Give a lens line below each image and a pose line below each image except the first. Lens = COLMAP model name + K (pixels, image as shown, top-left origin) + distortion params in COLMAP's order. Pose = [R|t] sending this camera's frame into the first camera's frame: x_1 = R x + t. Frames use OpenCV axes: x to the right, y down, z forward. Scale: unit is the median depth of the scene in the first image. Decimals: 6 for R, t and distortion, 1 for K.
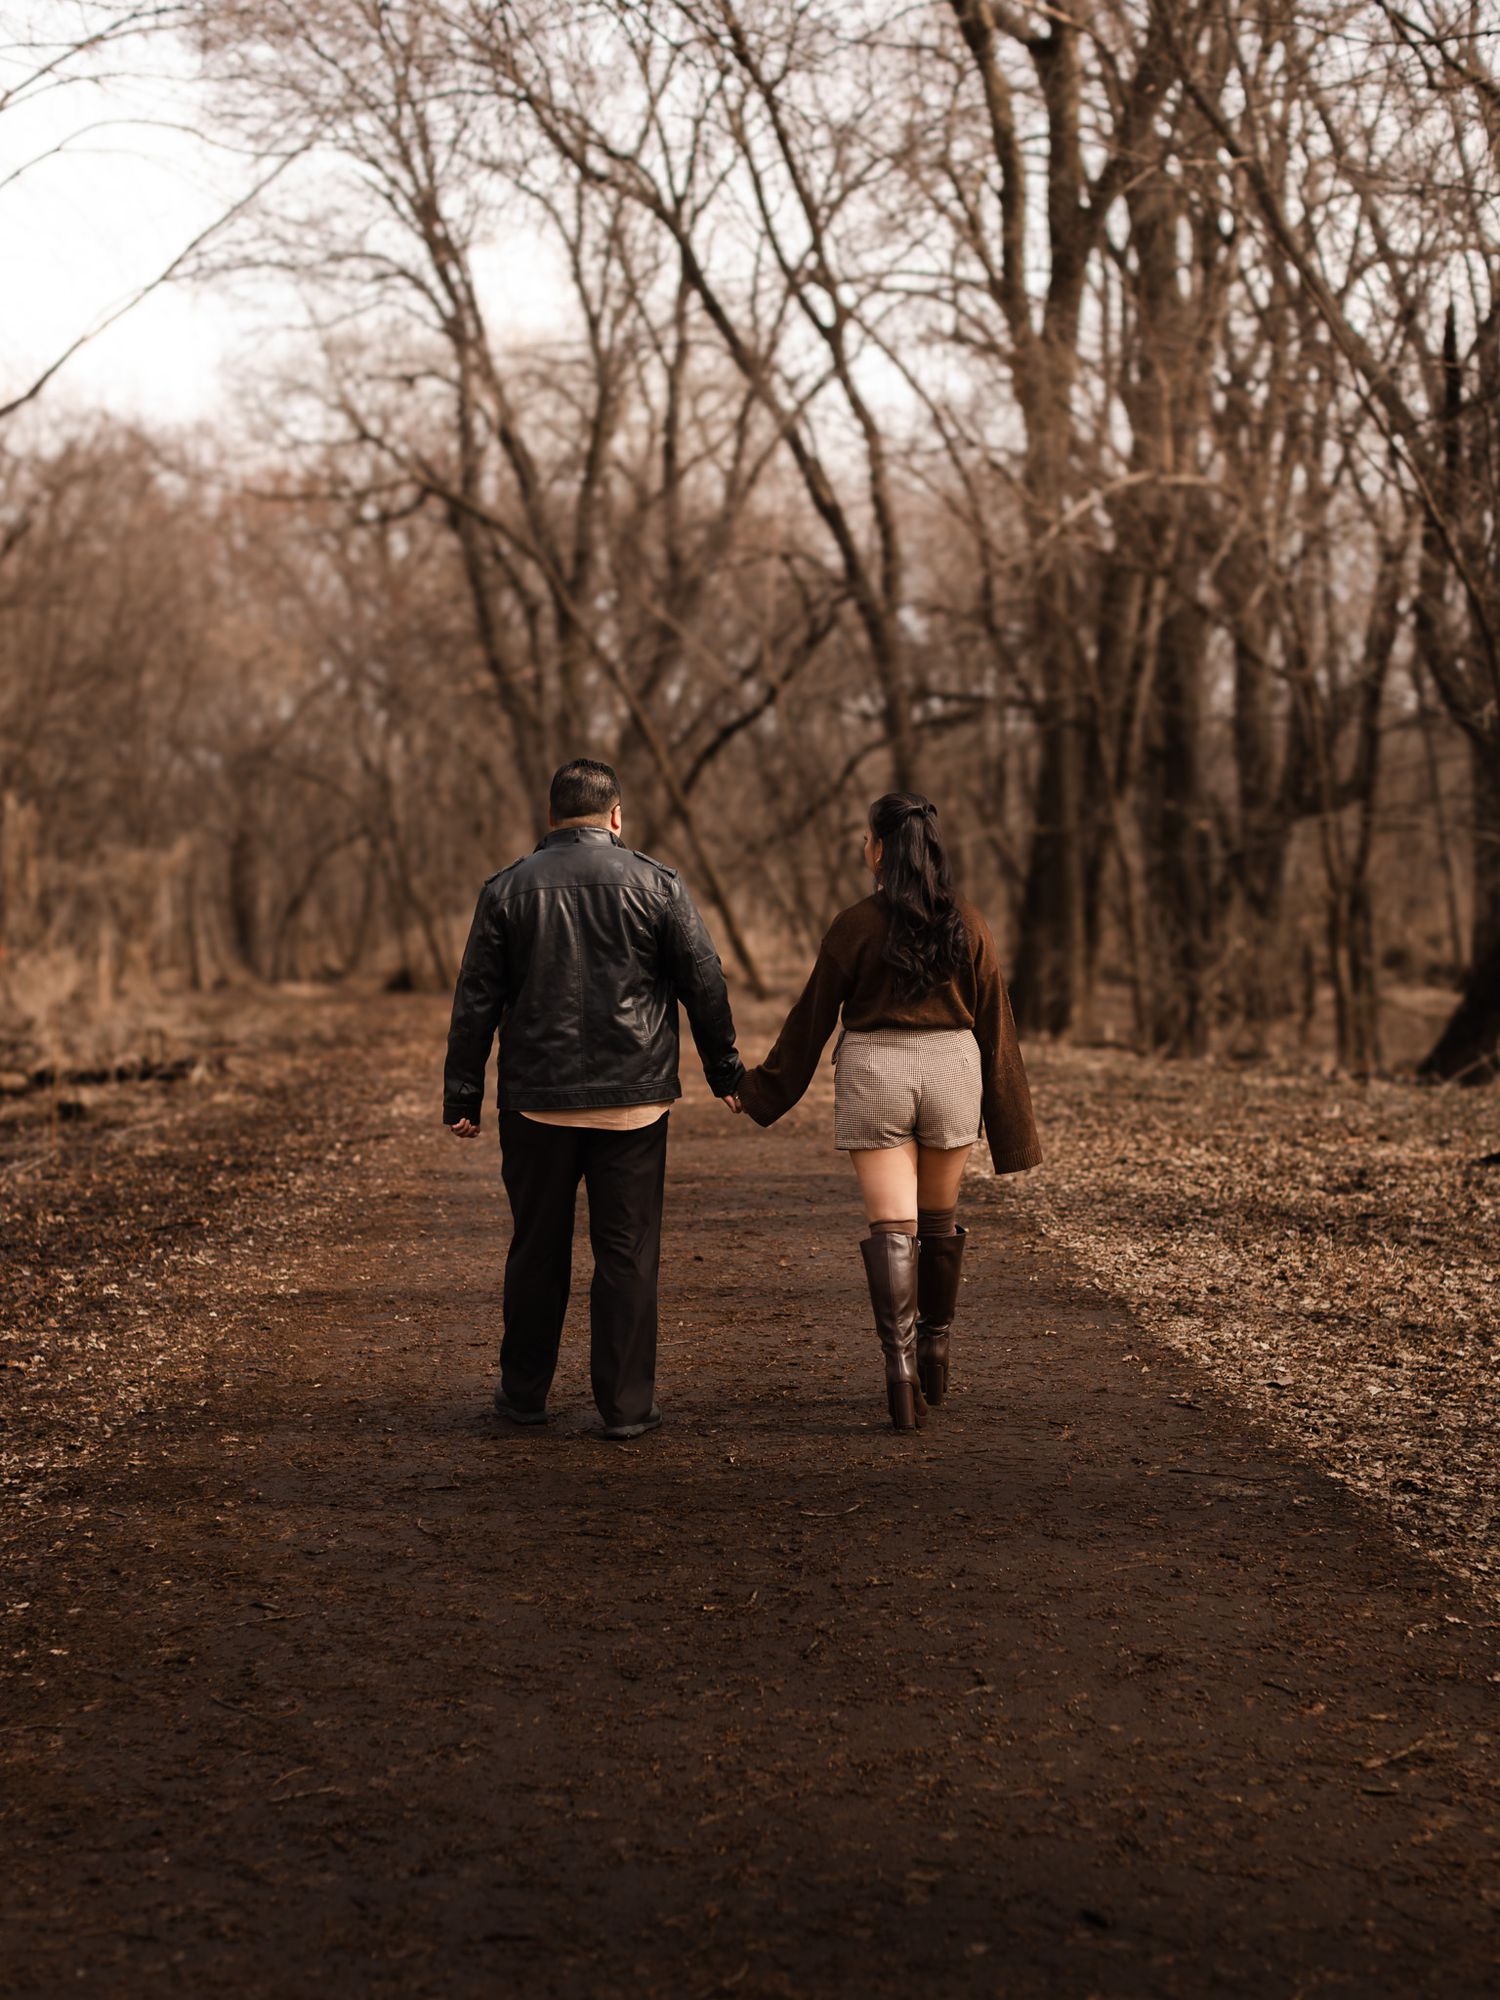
lens RADIAL K [[4499.8, 0, 750.0], [0, 4499.8, 1000.0], [0, 0, 1]] dist [0.310251, -0.783912]
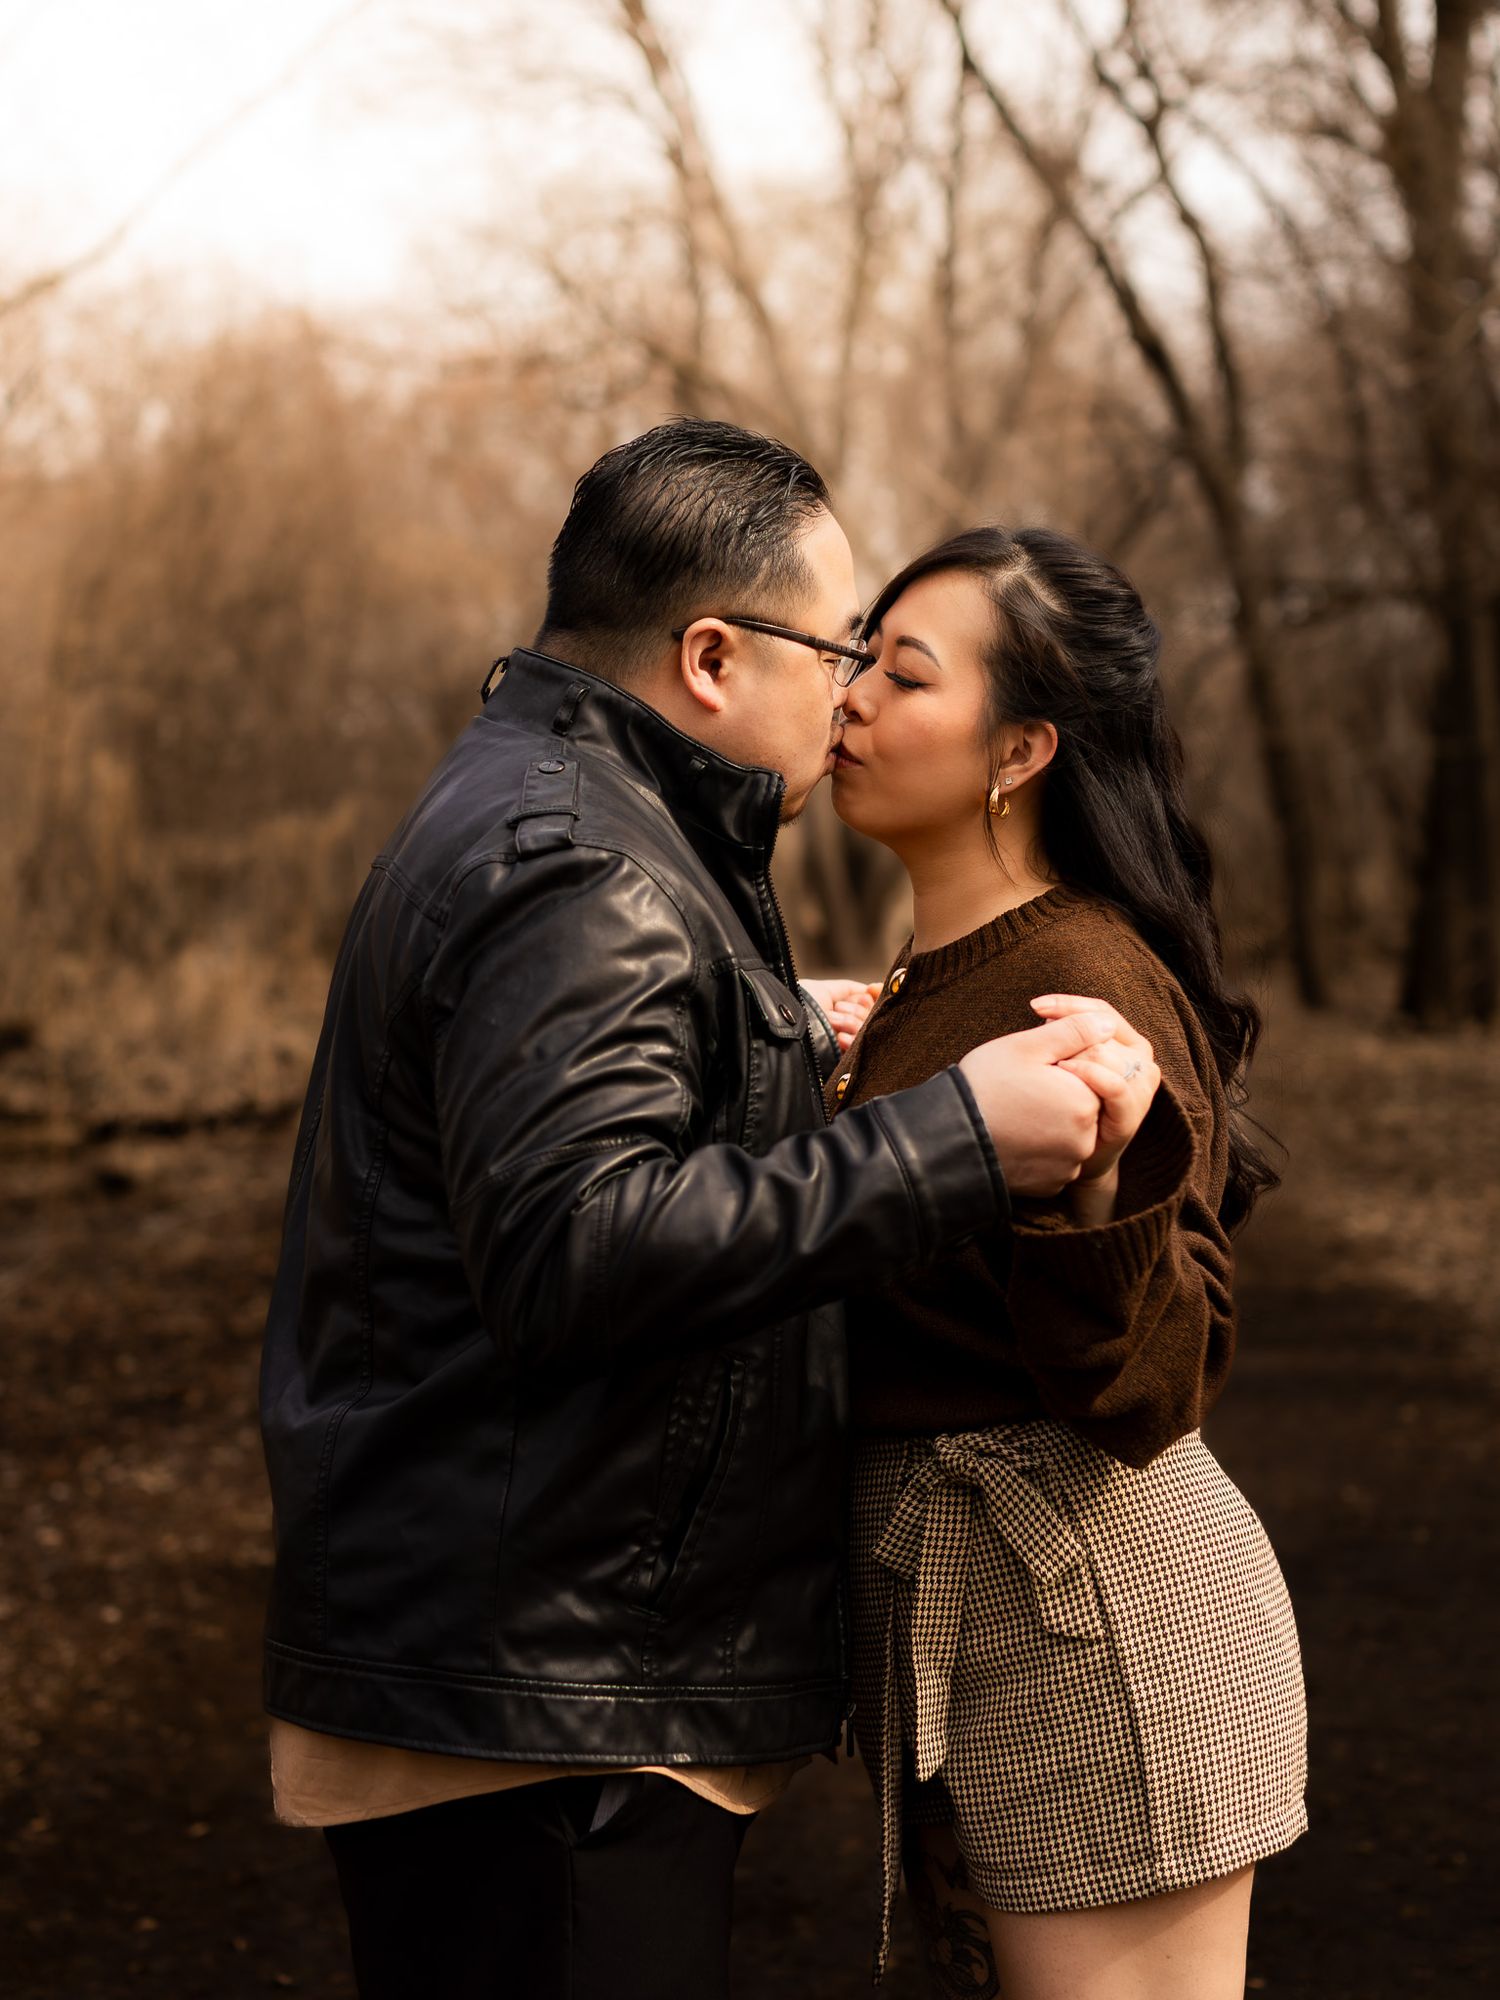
lens RADIAL K [[4499.8, 0, 750.0], [0, 4499.8, 1000.0], [0, 0, 1]] dist [0.310251, -0.783912]
pose [[0.996438, -0.032425, -0.077849, 0.005549], [0.033230, 0.999407, 0.009071, -0.005666], [0.077509, -0.011626, 0.996924, 0.203273]]
